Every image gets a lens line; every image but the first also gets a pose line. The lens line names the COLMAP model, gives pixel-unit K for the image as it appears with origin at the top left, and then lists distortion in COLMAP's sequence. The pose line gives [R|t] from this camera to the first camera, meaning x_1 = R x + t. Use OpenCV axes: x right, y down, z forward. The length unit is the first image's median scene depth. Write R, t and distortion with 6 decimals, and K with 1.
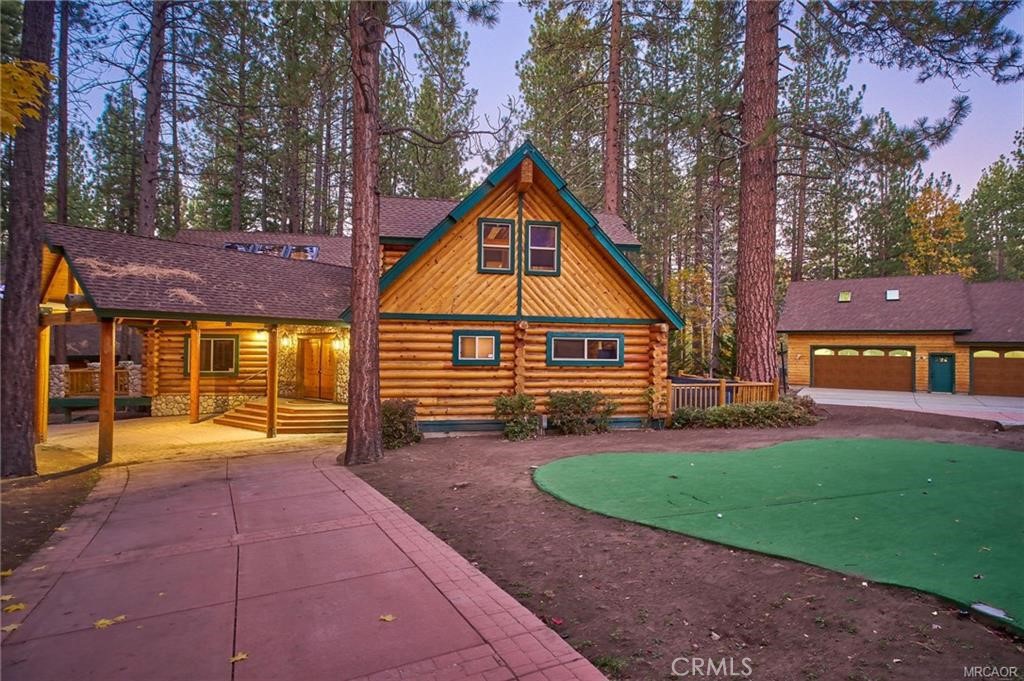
lens RADIAL K [[543.5, 0, 520.3], [0, 543.5, 340.5], [0, 0, 1]] dist [-0.002076, -0.000676]
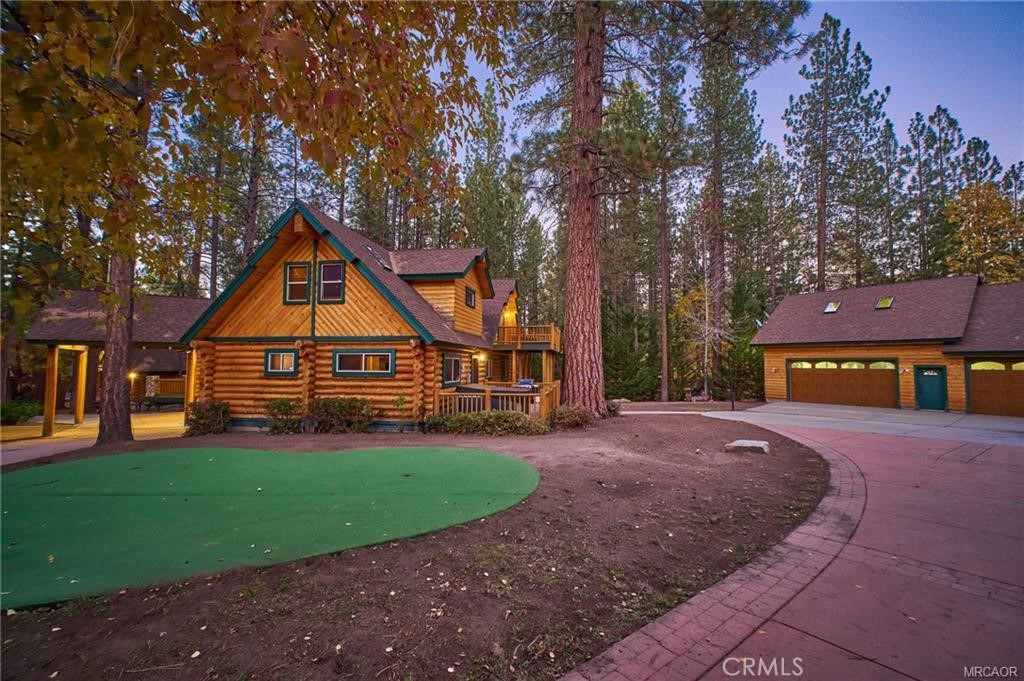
lens RADIAL K [[433.8, 0, 517.9], [0, 433.8, 344.7], [0, 0, 1]] dist [-0.001082, -0.000263]
pose [[0.941557, -0.023434, -0.336038, 0.762827], [0.011697, 0.999250, -0.036910, 0.015891], [0.336651, 0.030822, 0.941125, 0.209144]]
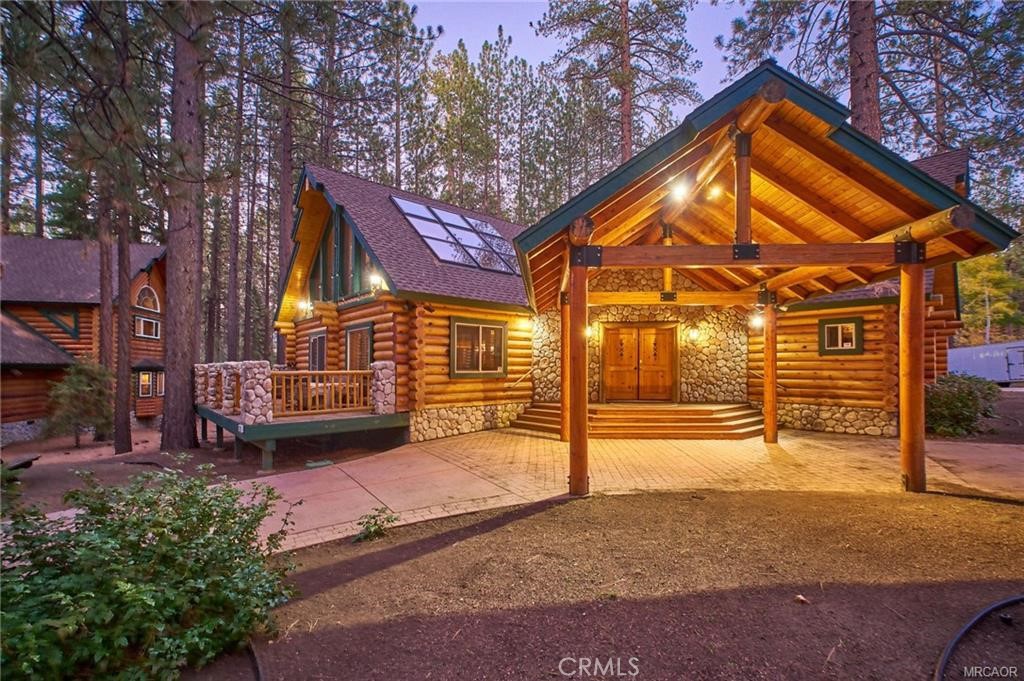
lens RADIAL K [[450.1, 0, 527.5], [0, 450.1, 368.7], [0, 0, 1]] dist [-0.000281, -0.000047]
pose [[0.845084, -0.008721, 0.534562, -1.120900], [0.001099, 0.999893, 0.014576, 0.061087], [-0.534632, -0.011730, 0.845004, 0.640950]]
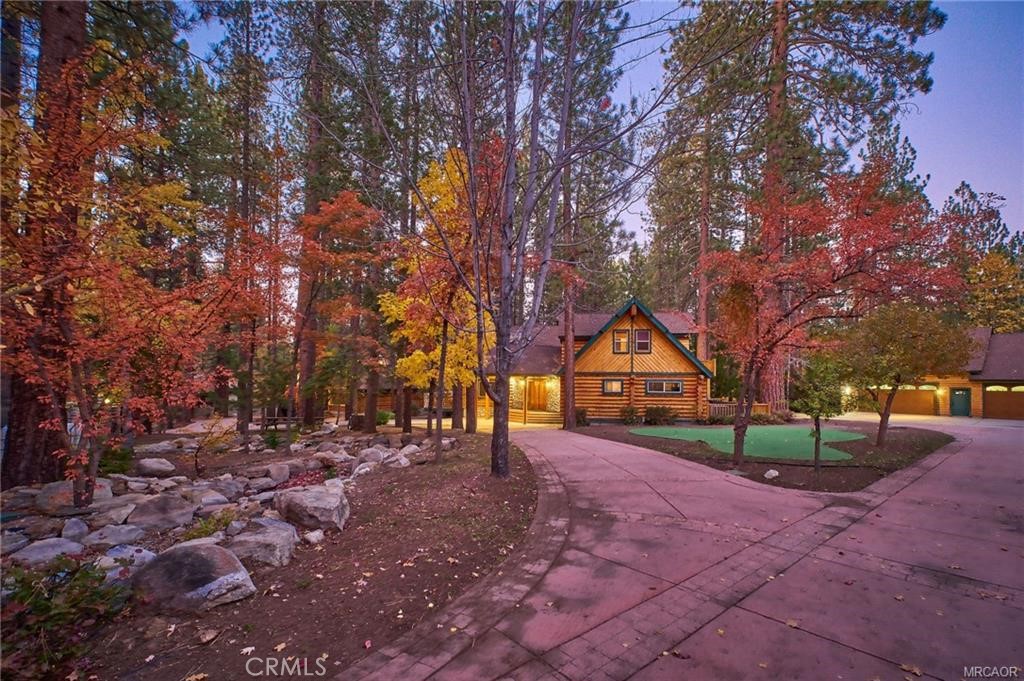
lens RADIAL K [[459.6, 0, 514.6], [0, 459.6, 374.8], [0, 0, 1]] dist [0.000055, 0.001222]
pose [[0.952131, -0.007337, -0.305603, 0.112905], [0.008160, 0.999966, 0.001416, -0.040274], [0.305582, -0.003842, 0.952158, -0.920546]]
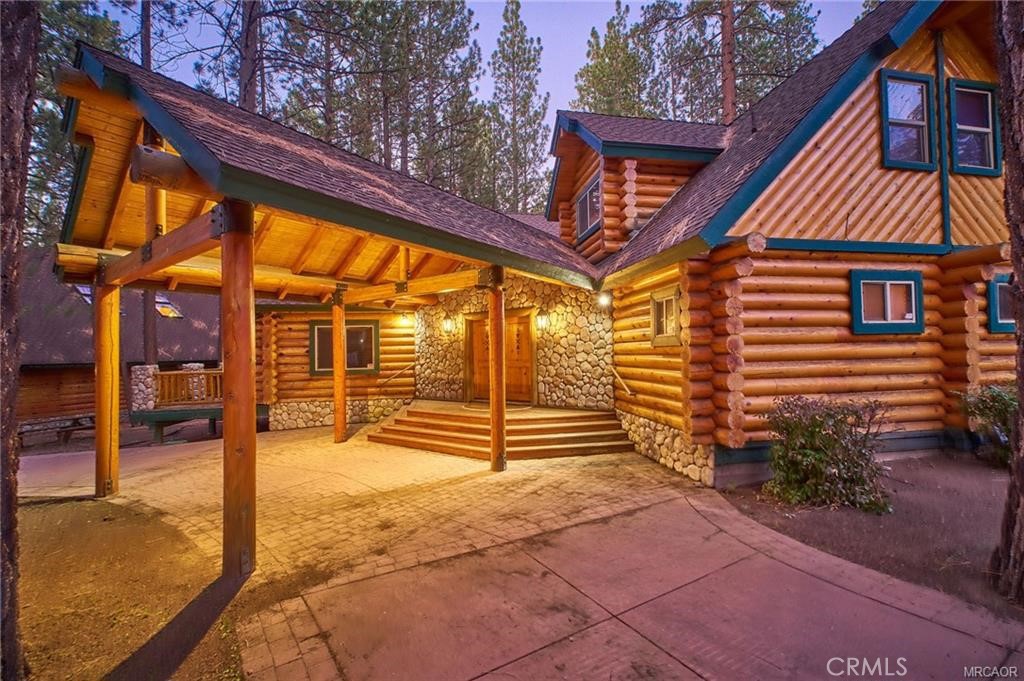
lens RADIAL K [[433.8, 0, 517.9], [0, 433.8, 344.7], [0, 0, 1]] dist [-0.001082, -0.000263]
pose [[0.999530, -0.029654, -0.007753, -0.434207], [0.029604, 0.999541, -0.006470, 0.046579], [0.007941, 0.006237, 0.999949, 0.533054]]
